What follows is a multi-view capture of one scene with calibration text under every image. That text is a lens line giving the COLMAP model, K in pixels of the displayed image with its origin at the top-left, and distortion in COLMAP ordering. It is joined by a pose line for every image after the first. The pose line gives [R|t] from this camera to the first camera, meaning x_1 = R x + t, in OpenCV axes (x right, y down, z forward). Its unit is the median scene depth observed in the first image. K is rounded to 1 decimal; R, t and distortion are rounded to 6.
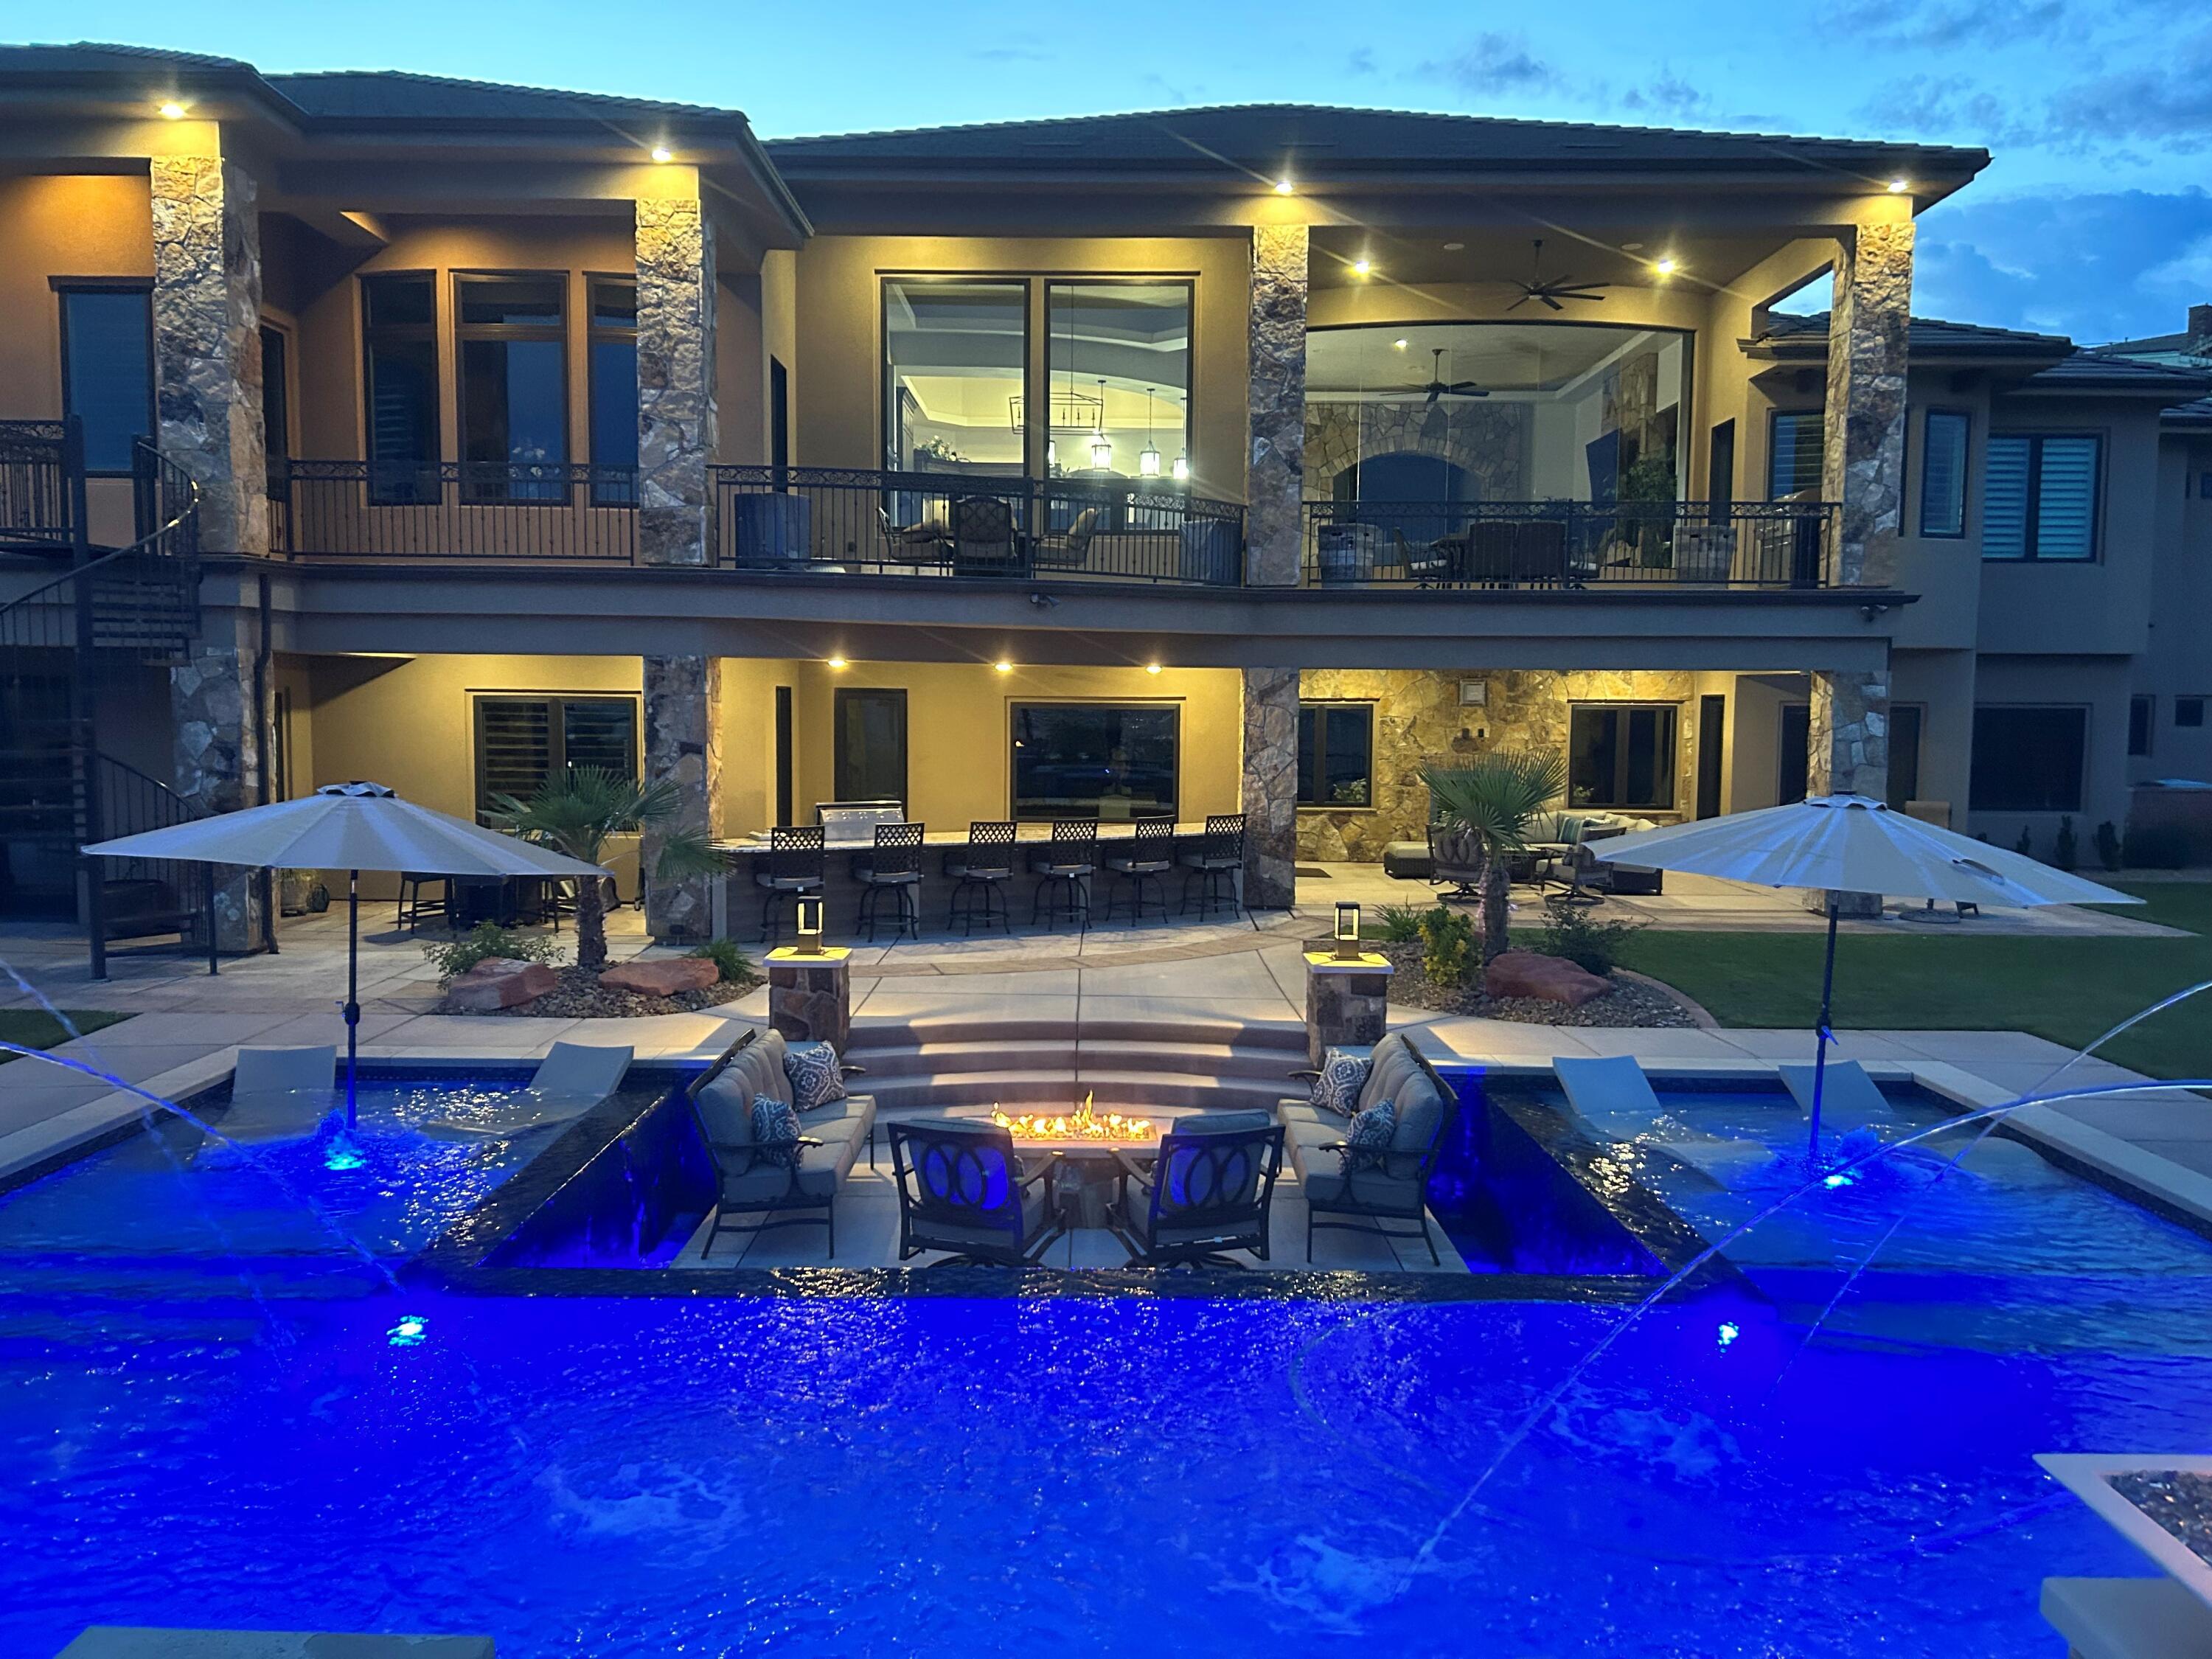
lens RADIAL K [[1659.5, 0, 1095.5], [0, 1659.5, 834.5], [0, 0, 1]] dist [0.066014, -0.072742]
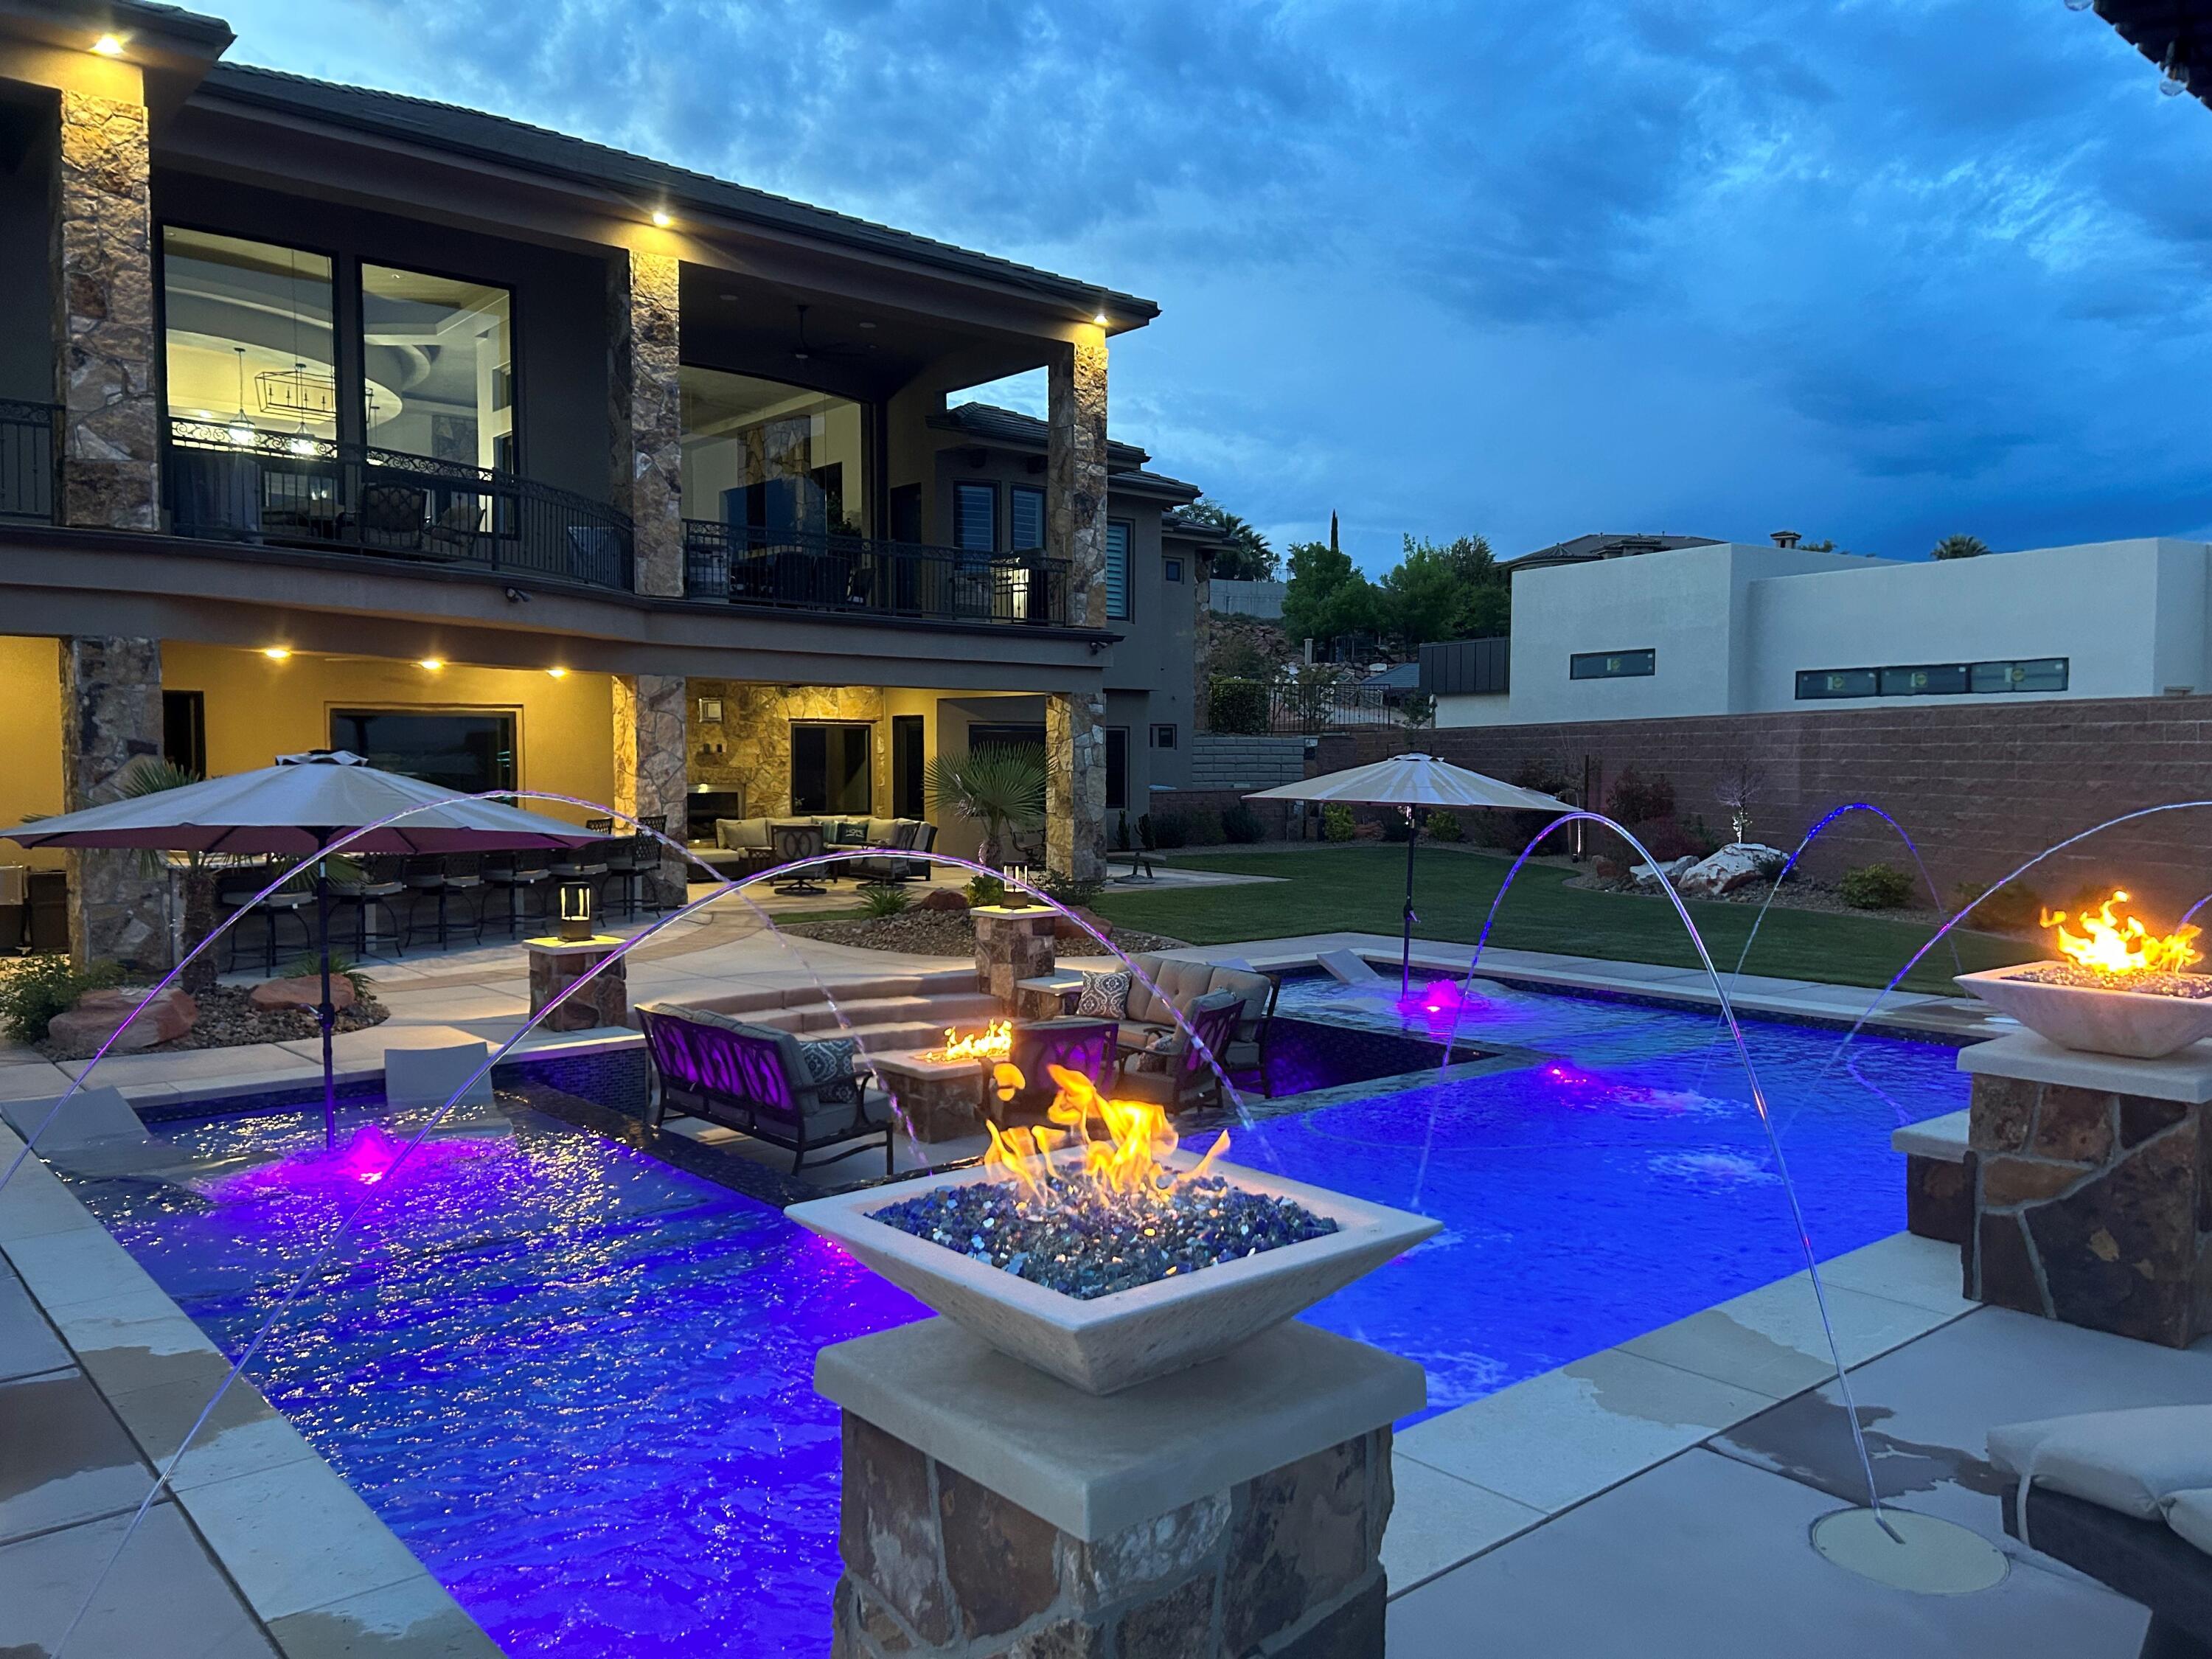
lens RADIAL K [[1659.5, 0, 1102.1], [0, 1659.5, 855.4], [0, 0, 1]] dist [0.066014, -0.072742]
pose [[0.755243, -0.045434, 0.653868, -0.375414], [0.056282, 0.998405, 0.004366, 0.022573], [-0.653024, 0.033503, 0.756596, 0.035360]]
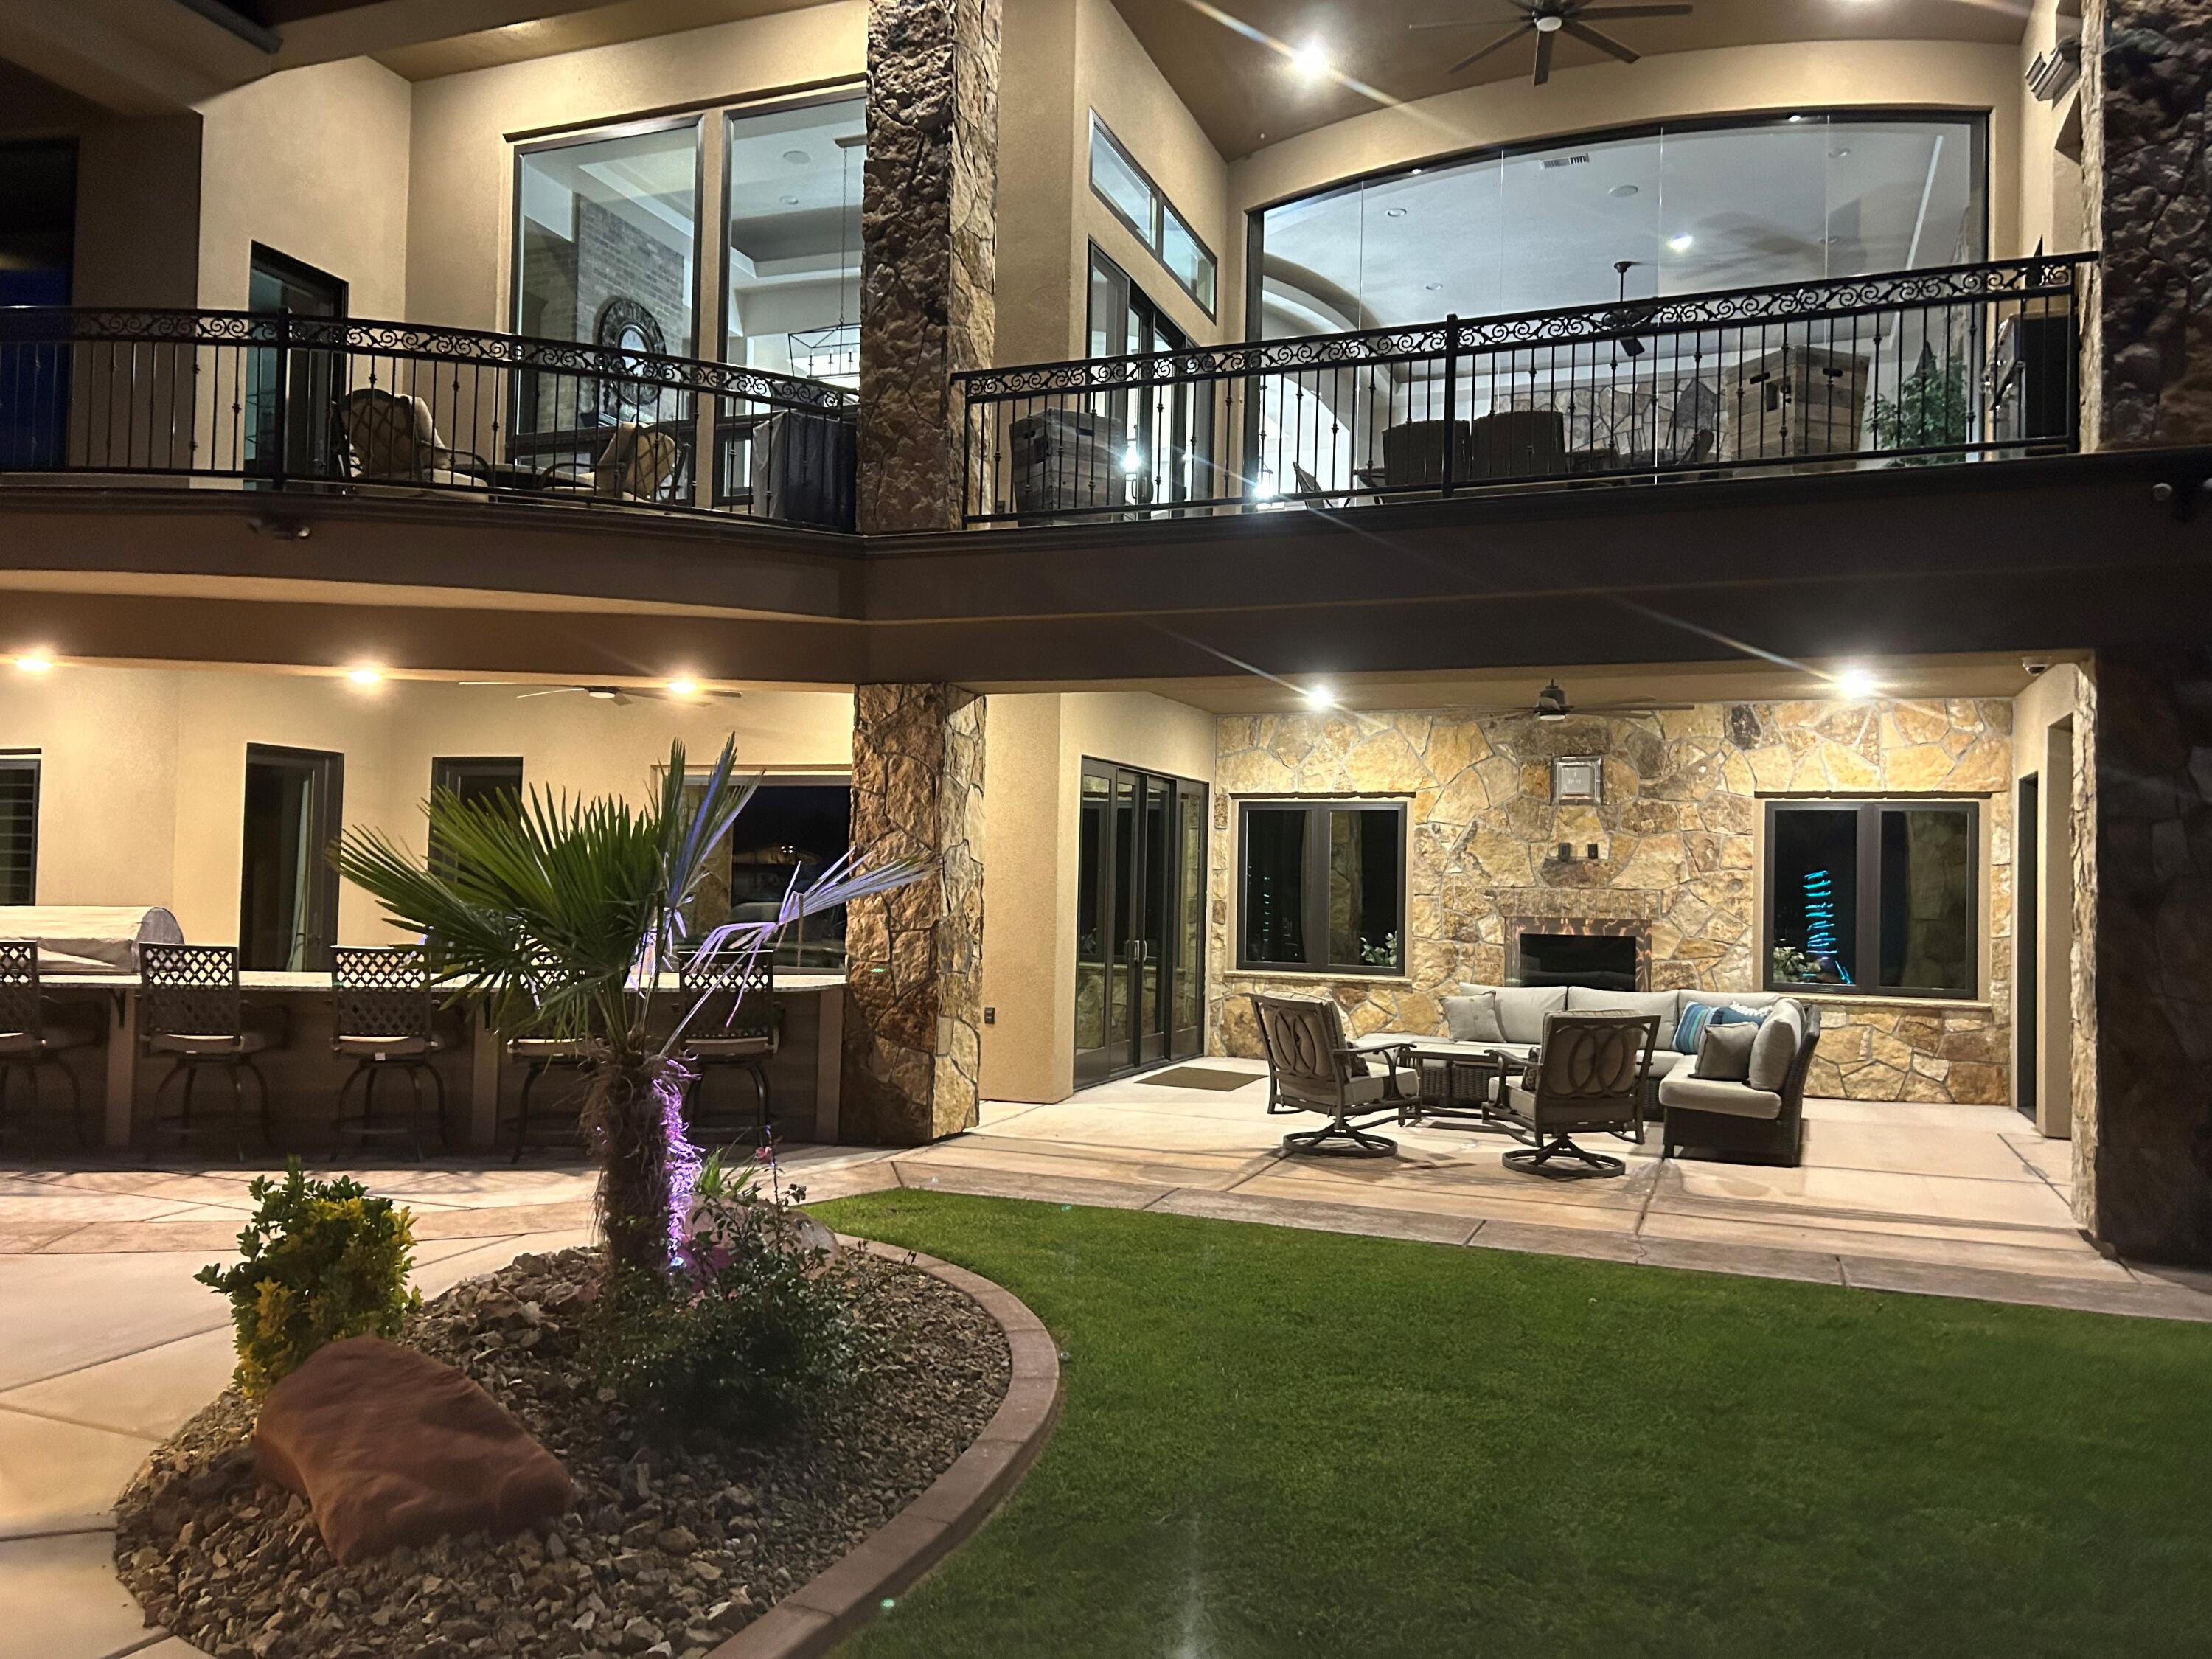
lens RADIAL K [[1659.5, 0, 1105.8], [0, 1659.5, 835.4], [0, 0, 1]] dist [0.066014, -0.072742]
pose [[0.935128, 0.000755, -0.354309, 0.361423], [-0.042328, 0.993074, -0.109601, 0.003756], [0.351772, 0.117488, 0.928683, 0.538581]]
